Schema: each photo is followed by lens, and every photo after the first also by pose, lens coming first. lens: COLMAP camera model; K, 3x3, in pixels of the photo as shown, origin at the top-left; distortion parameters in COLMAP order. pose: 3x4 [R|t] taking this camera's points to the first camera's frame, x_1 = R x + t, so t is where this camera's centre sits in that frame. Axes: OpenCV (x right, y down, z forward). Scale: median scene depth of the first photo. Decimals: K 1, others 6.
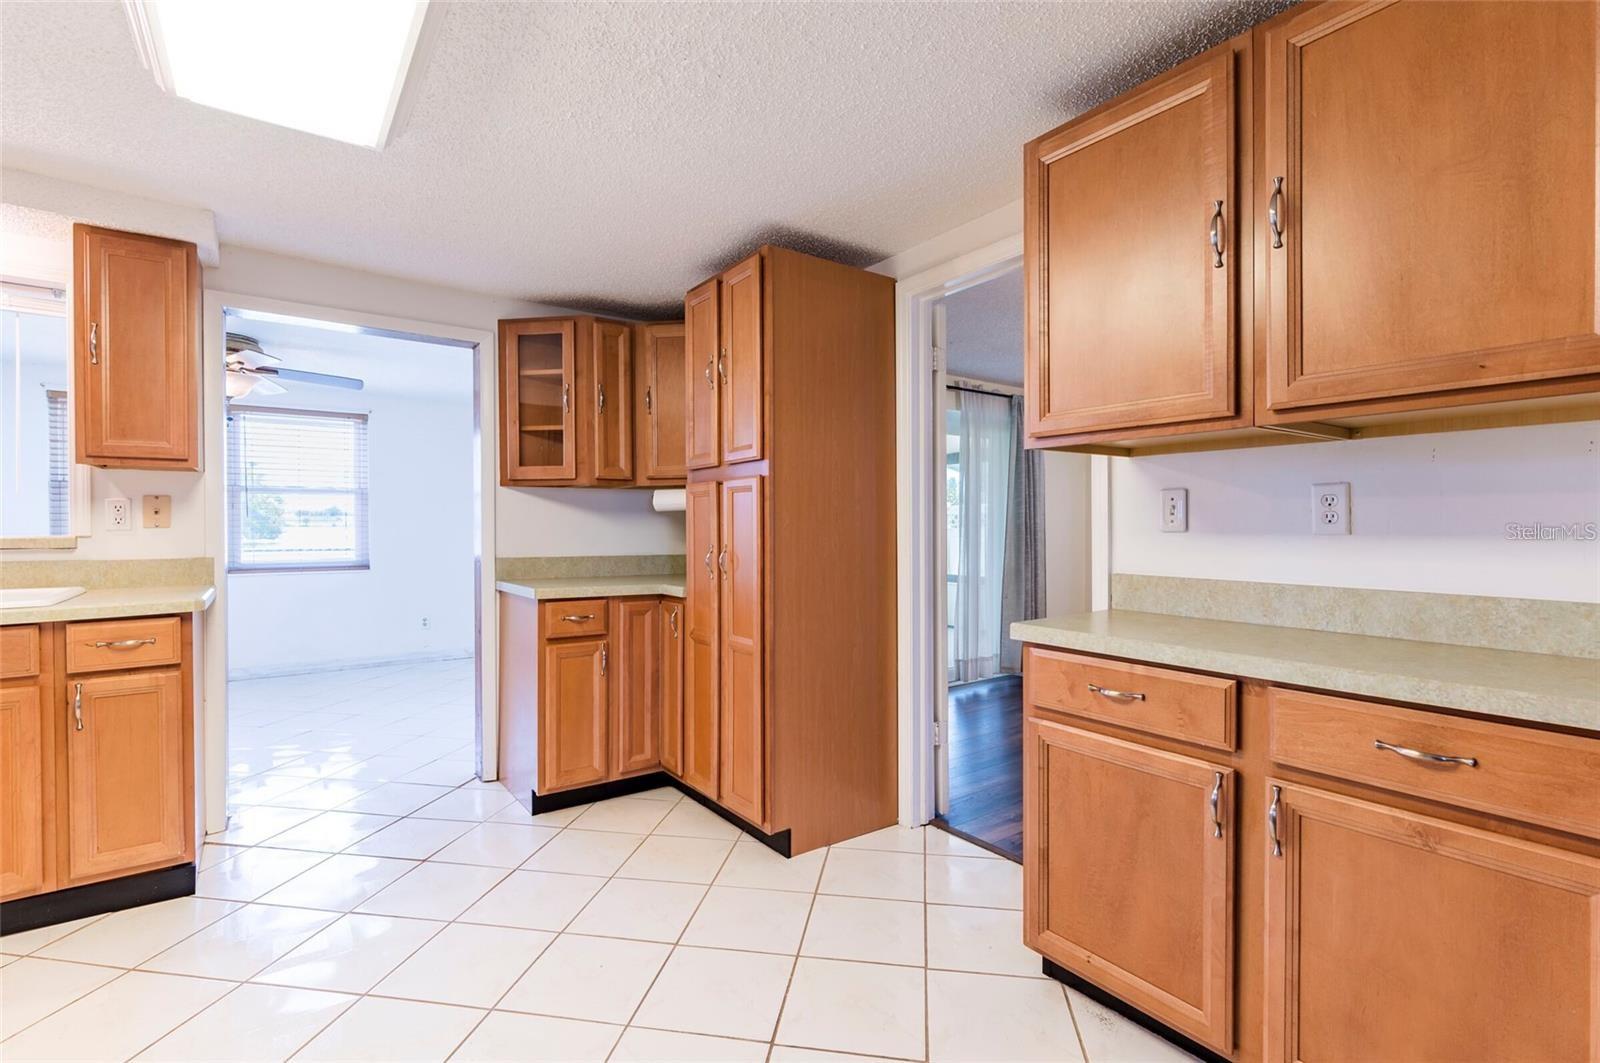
lens RADIAL K [[723.6, 0, 800.0], [0, 723.6, 531.5], [0, 0, 1]] dist [-0.002956, -0.000462]
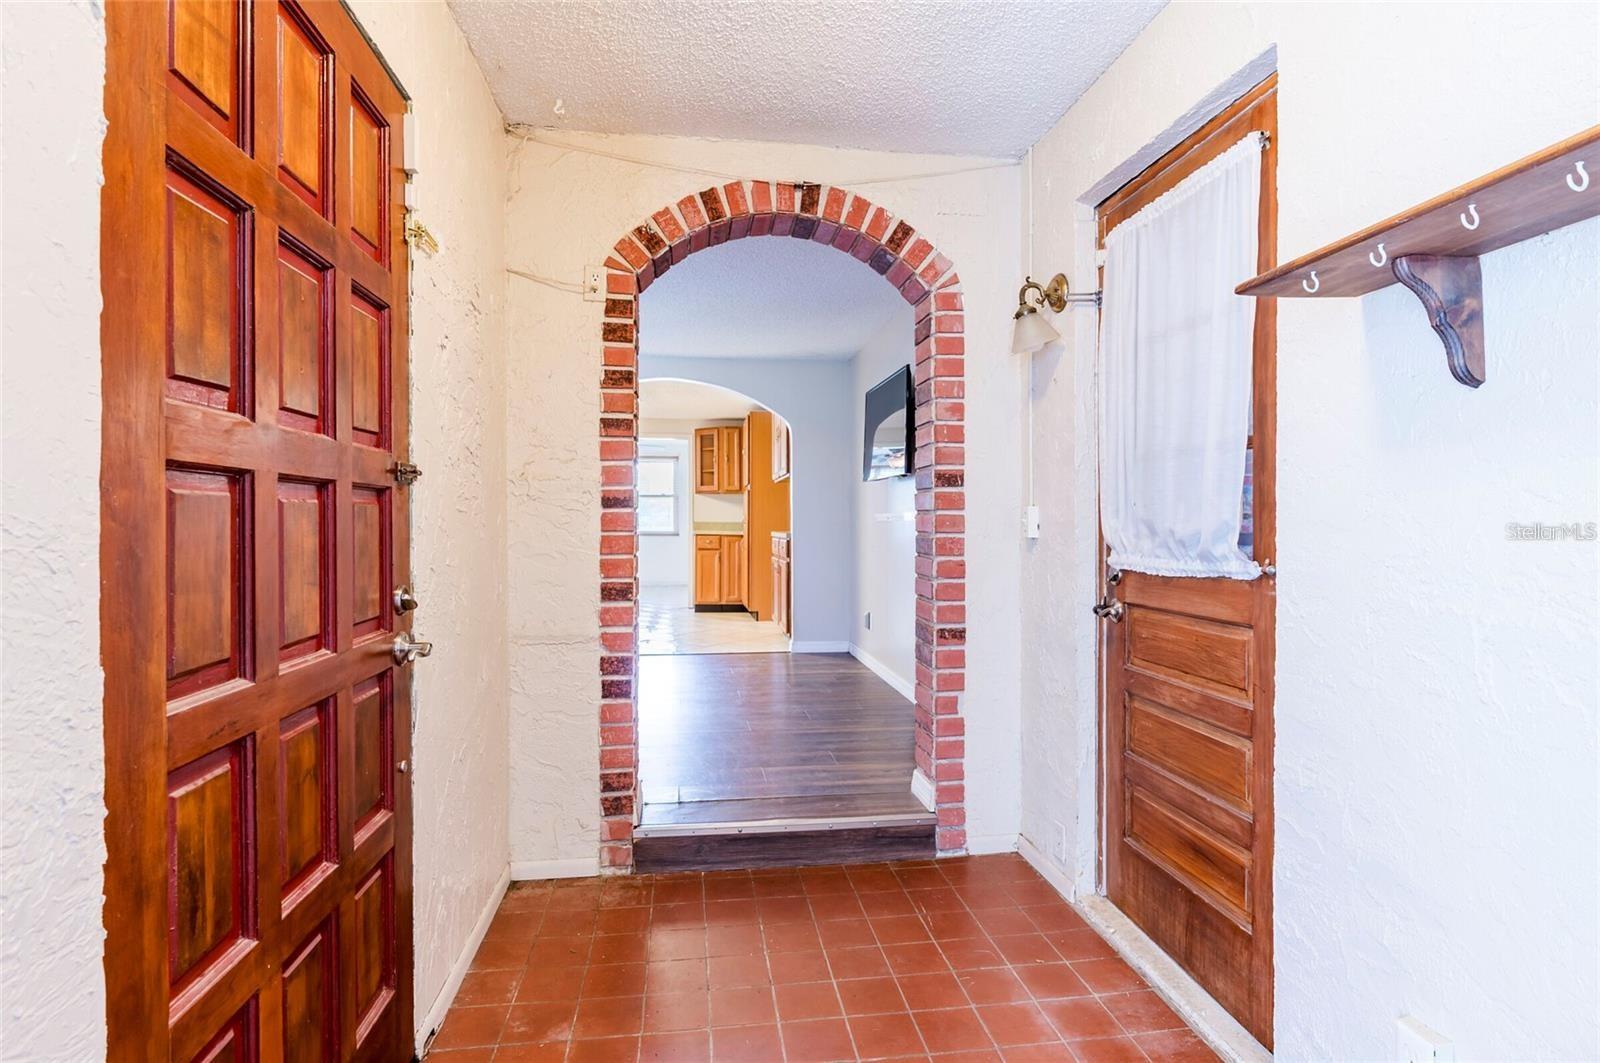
lens RADIAL K [[846.5, 0, 800.0], [0, 846.5, 531.5], [0, 0, 1]] dist [-0.000098, -0.000006]
pose [[0.880388, 0.005679, -0.474219, 1.408303], [-0.006604, 0.999978, -0.000287, 0.072649], [0.474207, 0.003385, 0.880407, -1.540415]]
